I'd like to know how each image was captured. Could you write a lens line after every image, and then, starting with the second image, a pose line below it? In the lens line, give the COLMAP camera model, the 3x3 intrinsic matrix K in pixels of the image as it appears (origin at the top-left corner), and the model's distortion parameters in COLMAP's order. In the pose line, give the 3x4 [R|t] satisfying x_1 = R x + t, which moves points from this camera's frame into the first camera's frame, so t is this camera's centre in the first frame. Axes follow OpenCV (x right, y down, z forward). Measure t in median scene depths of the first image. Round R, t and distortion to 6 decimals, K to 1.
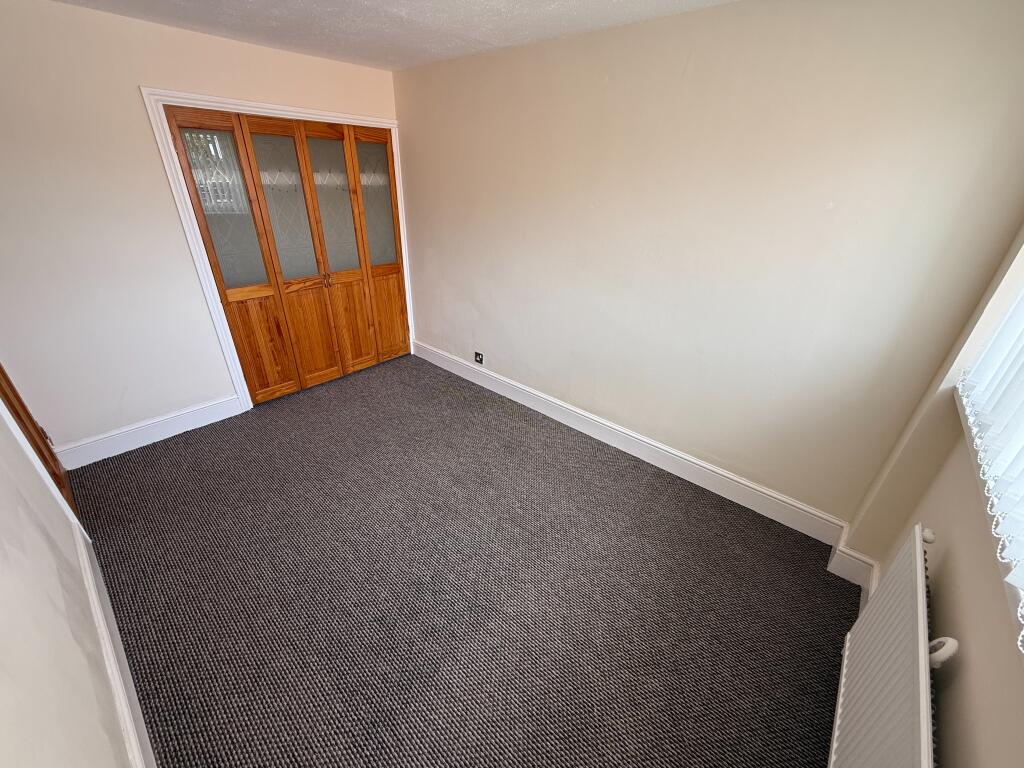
lens RADIAL K [[407.0, 0, 508.3], [0, 407.0, 385.7], [0, 0, 1]] dist [-0.002047, -0.000812]
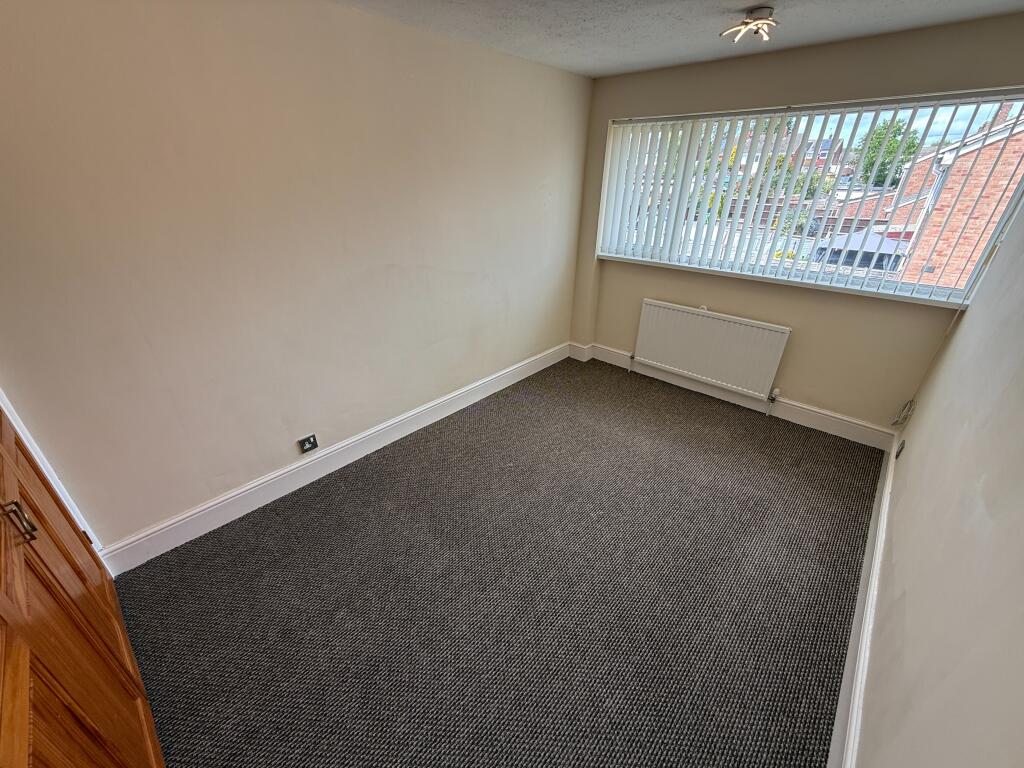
lens RADIAL K [[407.0, 0, 513.3], [0, 407.0, 387.1], [0, 0, 1]] dist [-0.002047, -0.000812]
pose [[0.015940, -0.485035, 0.874349, -0.785223], [0.453037, 0.783052, 0.426130, -0.354265], [-0.891349, 0.389320, 0.232221, 0.646996]]
